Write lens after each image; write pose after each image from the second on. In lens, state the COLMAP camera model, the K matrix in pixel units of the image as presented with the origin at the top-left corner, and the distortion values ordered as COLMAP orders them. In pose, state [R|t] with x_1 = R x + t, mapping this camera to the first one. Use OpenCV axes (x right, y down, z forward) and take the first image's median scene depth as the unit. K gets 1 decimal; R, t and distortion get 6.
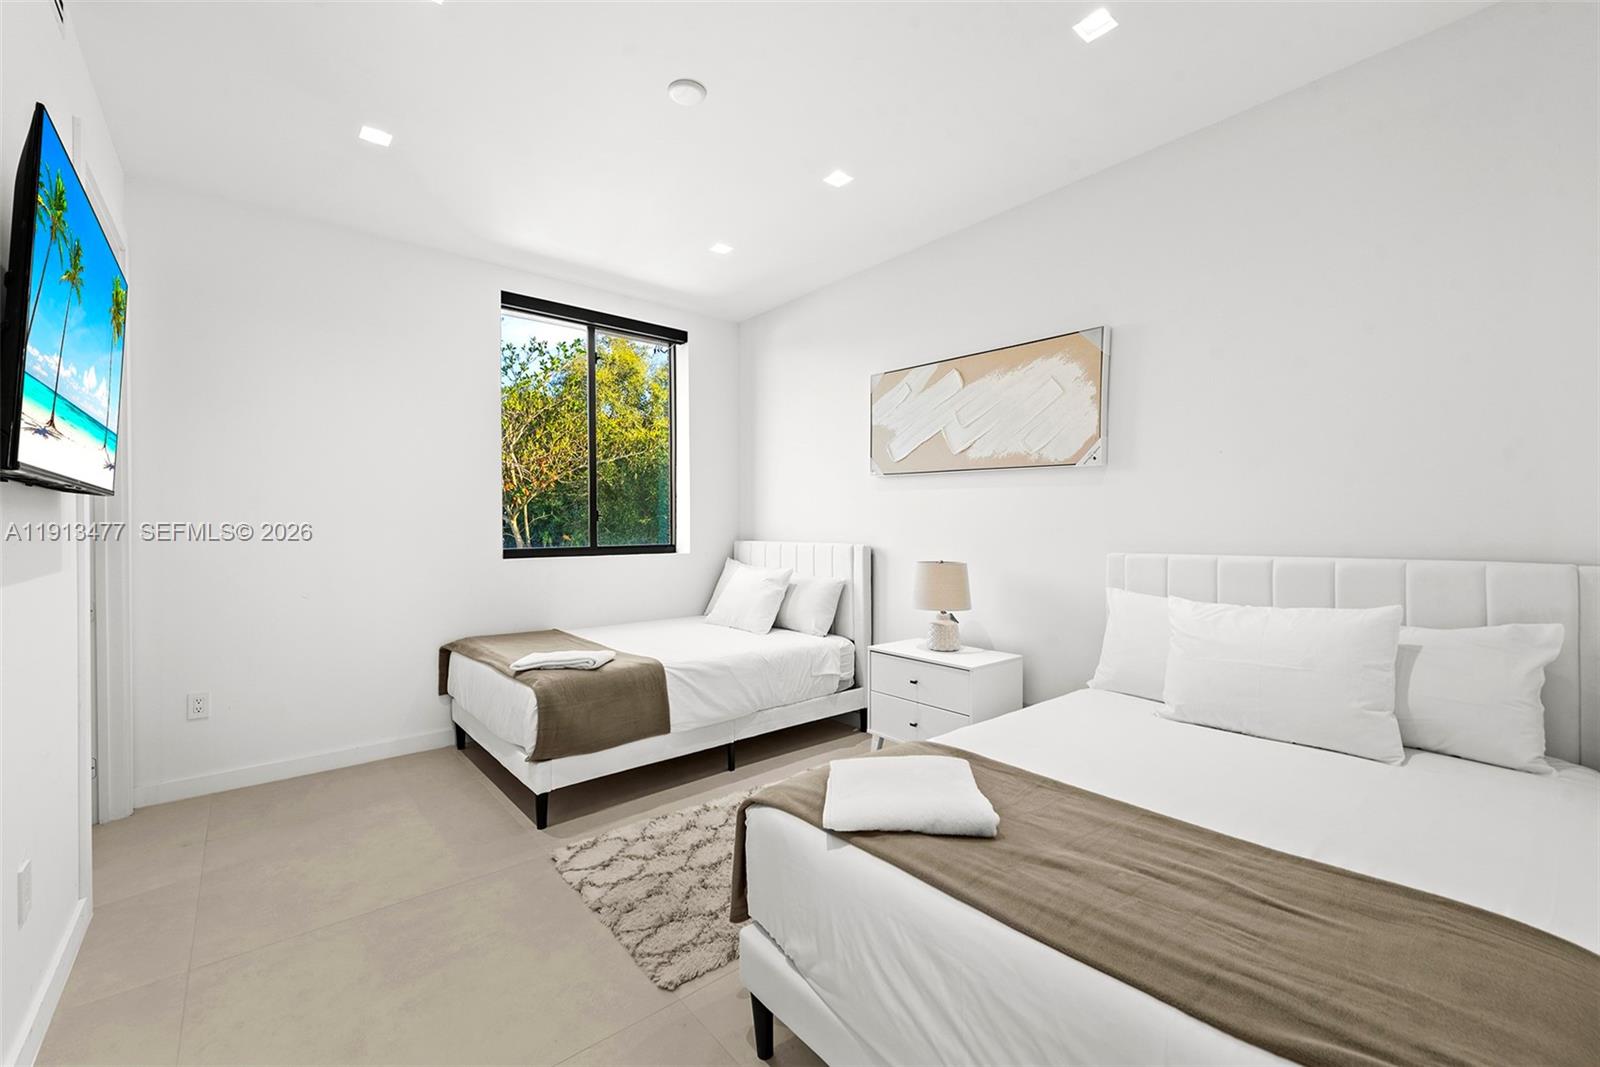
lens RADIAL K [[661.2, 0, 798.3], [0, 661.2, 528.8], [0, 0, 1]] dist [0.001863, 0.000015]
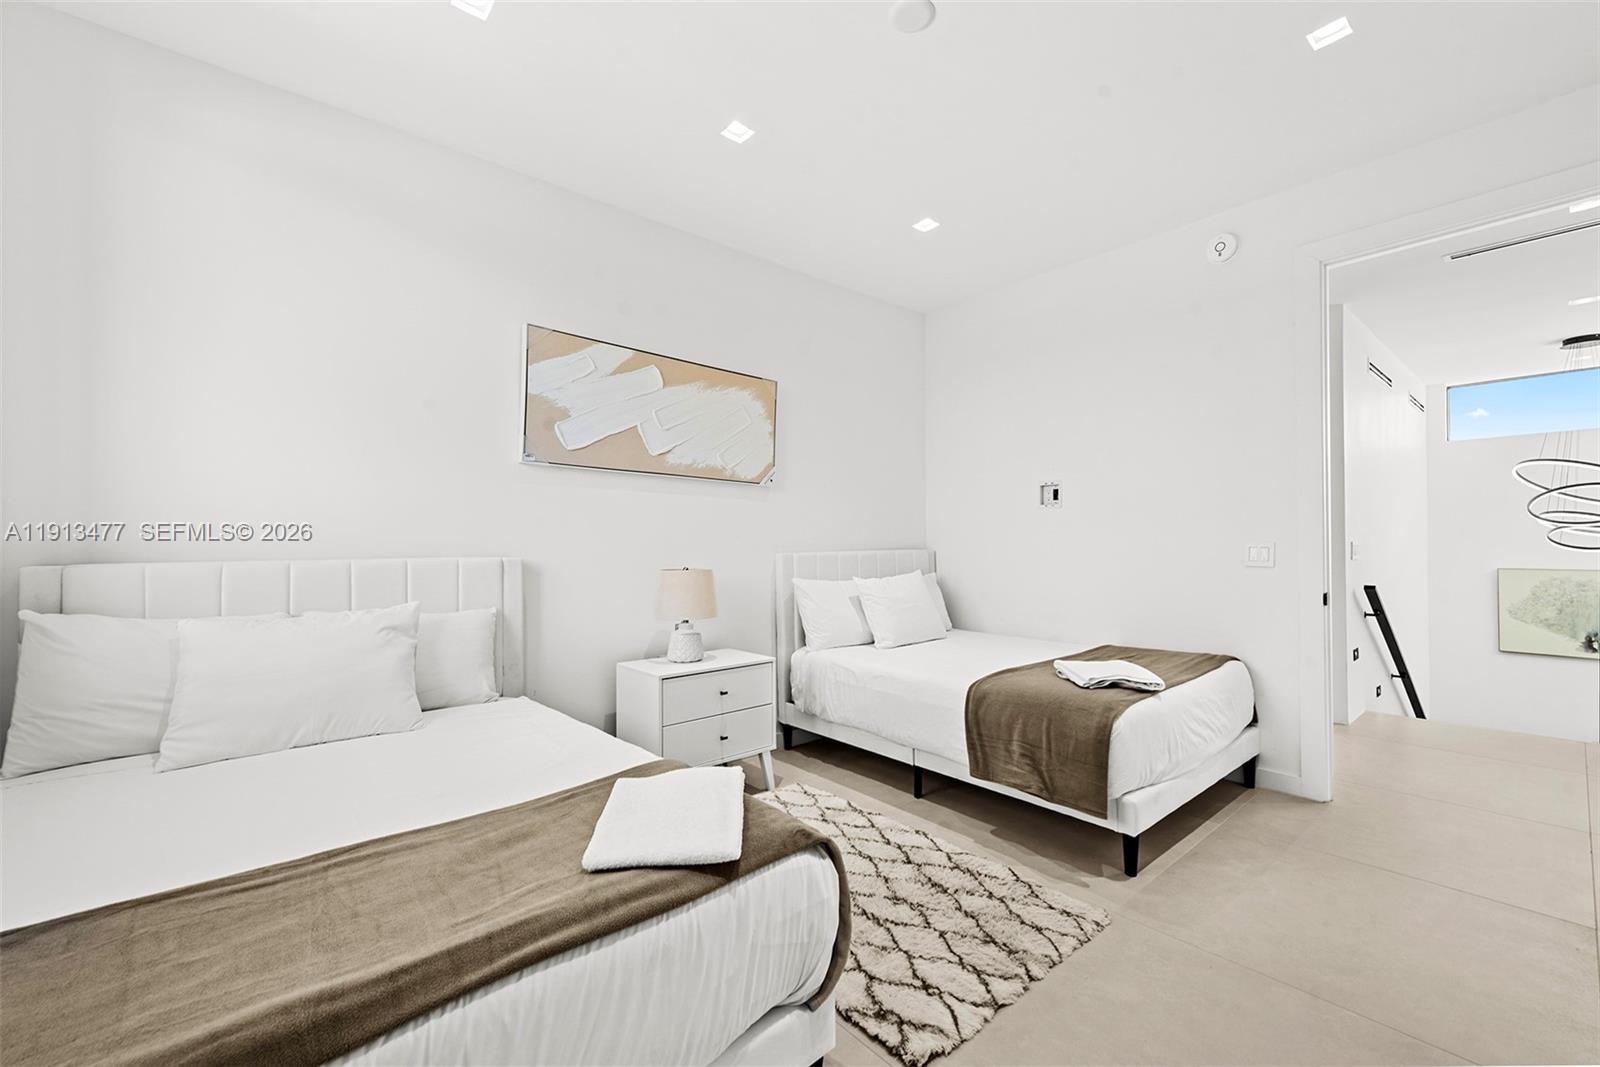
lens RADIAL K [[661.2, 0, 798.4], [0, 661.2, 533.9], [0, 0, 1]] dist [0.001863, 0.000015]
pose [[-0.023737, 0.007016, 0.999694, -0.737110], [0.005757, 0.999960, -0.006881, 0.005390], [-0.999702, 0.005592, -0.023776, 0.859854]]
